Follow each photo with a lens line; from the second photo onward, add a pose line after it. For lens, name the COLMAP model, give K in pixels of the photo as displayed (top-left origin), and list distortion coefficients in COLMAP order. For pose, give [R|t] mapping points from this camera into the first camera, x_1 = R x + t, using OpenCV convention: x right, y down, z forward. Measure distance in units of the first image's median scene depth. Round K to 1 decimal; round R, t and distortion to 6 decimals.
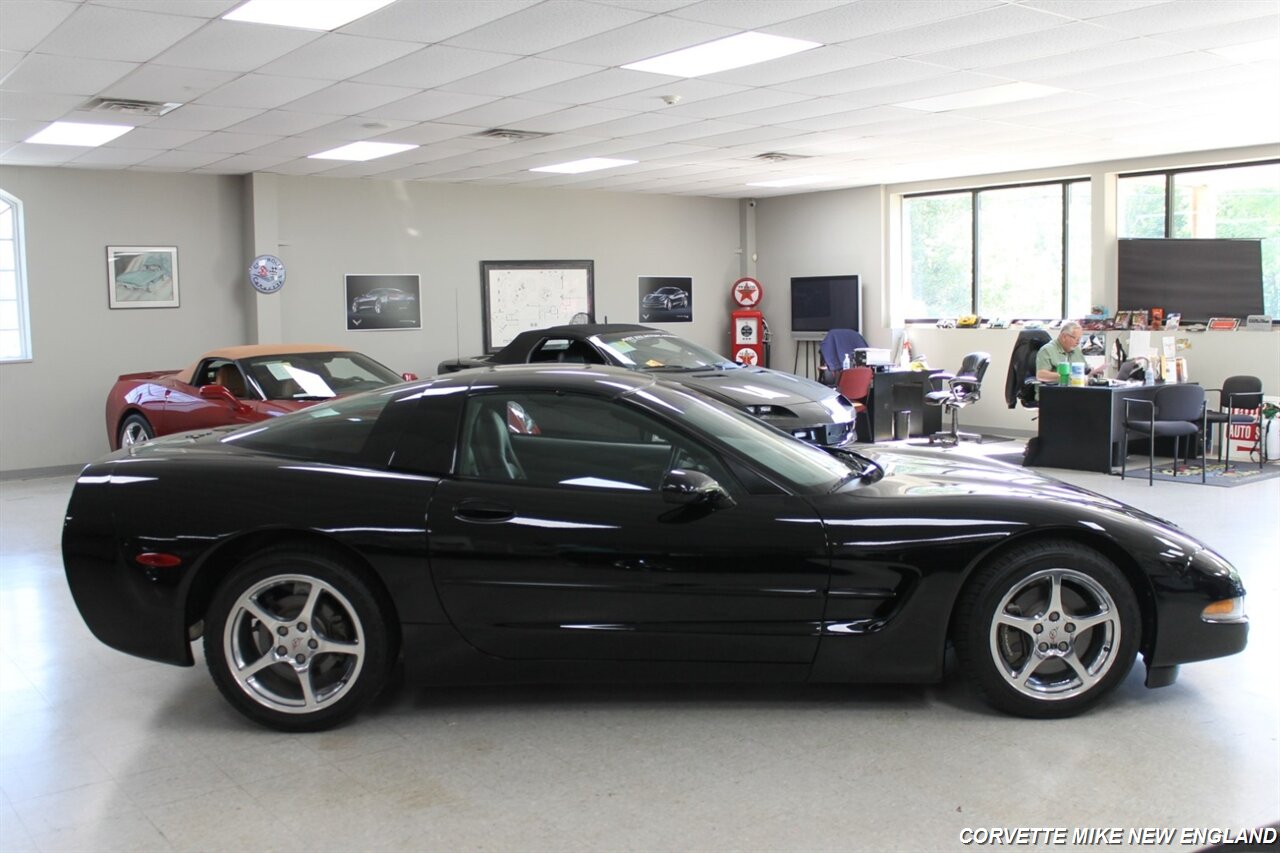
lens RADIAL K [[1236.5, 0, 640.0], [0, 1236.5, 426.5], [0, 0, 1]] dist [-0.111164, 0.086213]
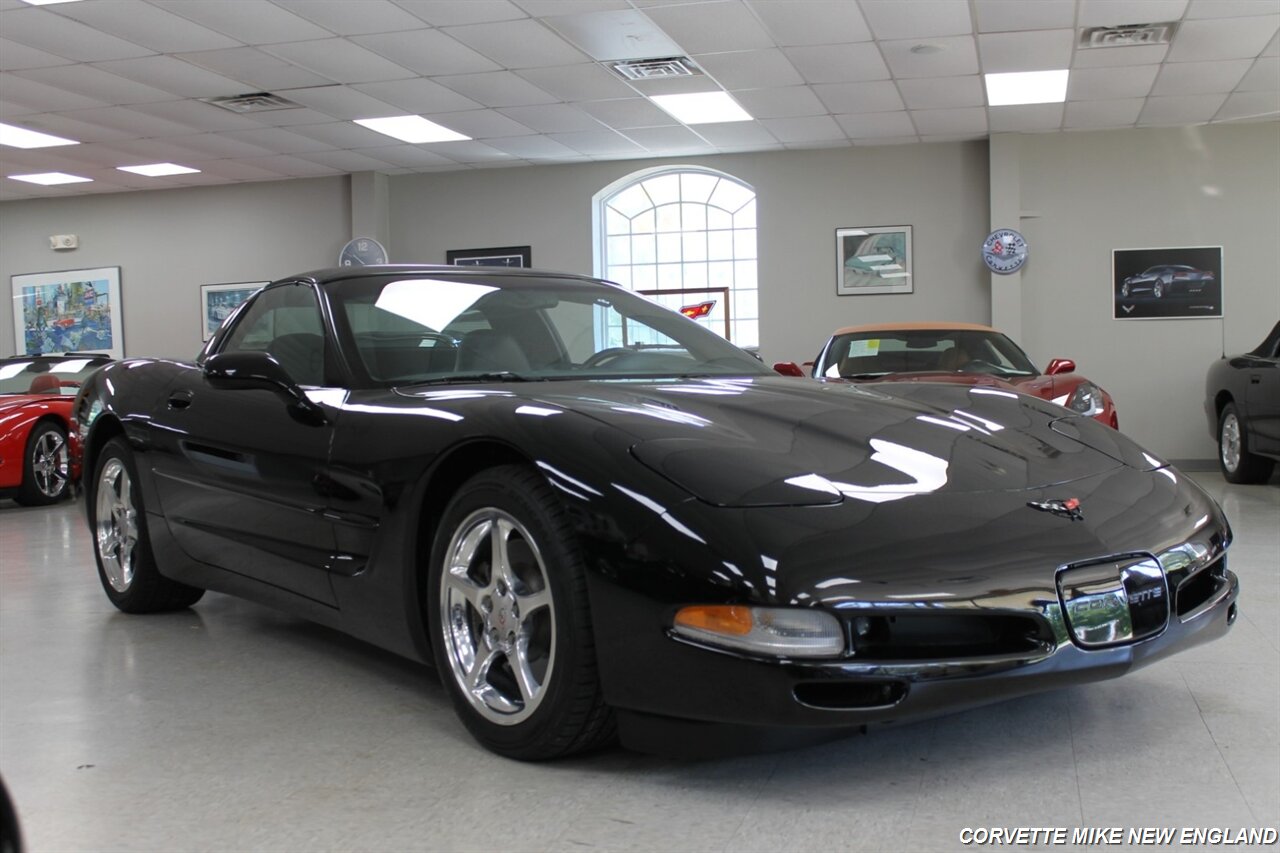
lens RADIAL K [[1431.5, 0, 640.0], [0, 1431.5, 426.5], [0, 0, 1]] dist [-0.096006, 0.148781]
pose [[0.608886, 0.032990, -0.792571, 0.334658], [-0.070679, 0.997417, -0.012782, 0.027426], [0.790103, 0.063801, 0.609645, 0.212372]]
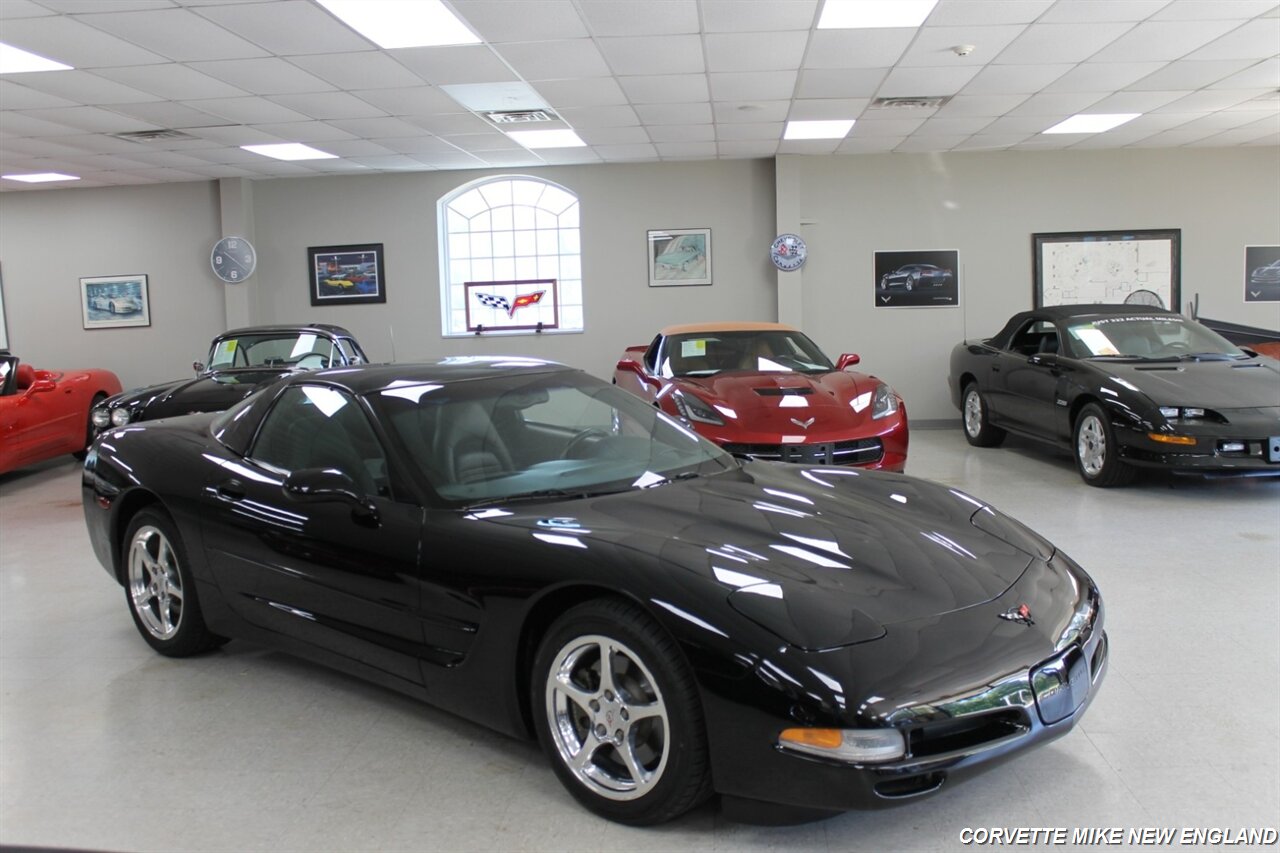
lens RADIAL K [[1236.5, 0, 640.0], [0, 1236.5, 426.5], [0, 0, 1]] dist [-0.111164, 0.086213]
pose [[0.746385, 0.068781, -0.661951, 0.306917], [-0.050942, 0.997632, 0.046219, -0.020461], [0.663562, -0.000776, 0.748121, 0.143381]]
